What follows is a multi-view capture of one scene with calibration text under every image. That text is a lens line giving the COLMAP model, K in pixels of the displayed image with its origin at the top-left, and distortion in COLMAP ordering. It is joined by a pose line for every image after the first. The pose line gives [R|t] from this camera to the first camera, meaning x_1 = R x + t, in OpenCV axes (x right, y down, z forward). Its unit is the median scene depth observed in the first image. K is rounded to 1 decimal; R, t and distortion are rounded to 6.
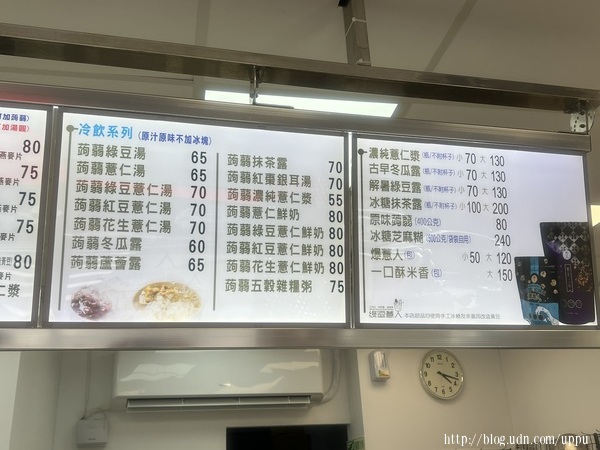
lens RADIAL K [[619.4, 0, 307.6], [0, 619.4, 227.7], [0, 0, 1]] dist [0.050086, 0.000000]
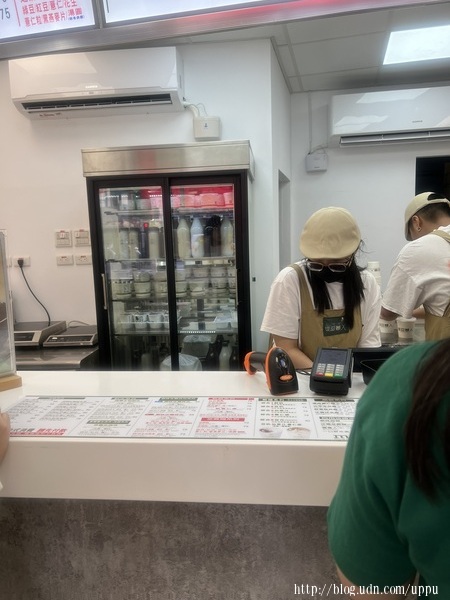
lens RADIAL K [[453.8, 0, 223.0], [0, 453.8, 297.8], [0, 0, 1]] dist [0.039703, -0.031666]
pose [[0.894087, 0.083340, -0.440072, -0.150183], [0.156153, 0.862888, 0.480667, 0.173095], [0.419792, -0.498477, 0.758483, -0.094809]]
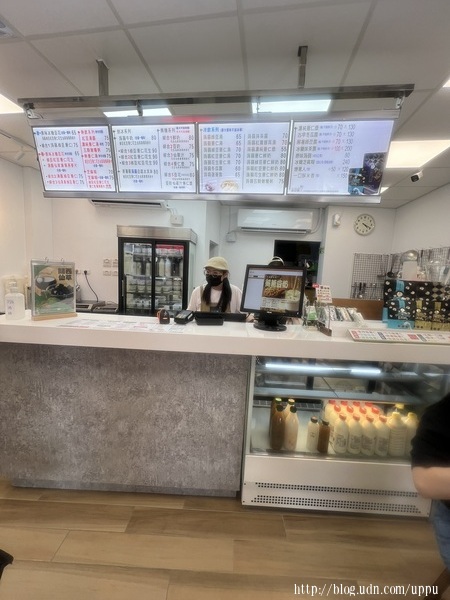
lens RADIAL K [[241.8, 0, 226.8], [0, 241.8, 298.6], [0, 0, 1]] dist [-0.004054, 0.001239]
pose [[0.927182, 0.145232, -0.345312, 0.288568], [0.044760, 0.872237, 0.487031, 0.004371], [0.371927, -0.467023, 0.802222, -0.358384]]
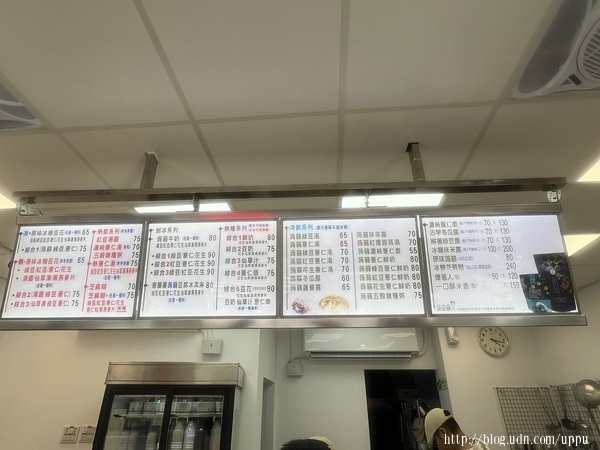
lens RADIAL K [[348.4, 0, 298.3], [0, 348.4, 225.4], [0, 0, 1]] dist [0.002362, -0.005295]
pose [[0.957213, -0.084847, -0.276666, 0.008384], [0.061199, 0.993780, -0.093035, -0.042741], [0.282839, 0.072122, 0.956452, -0.169106]]
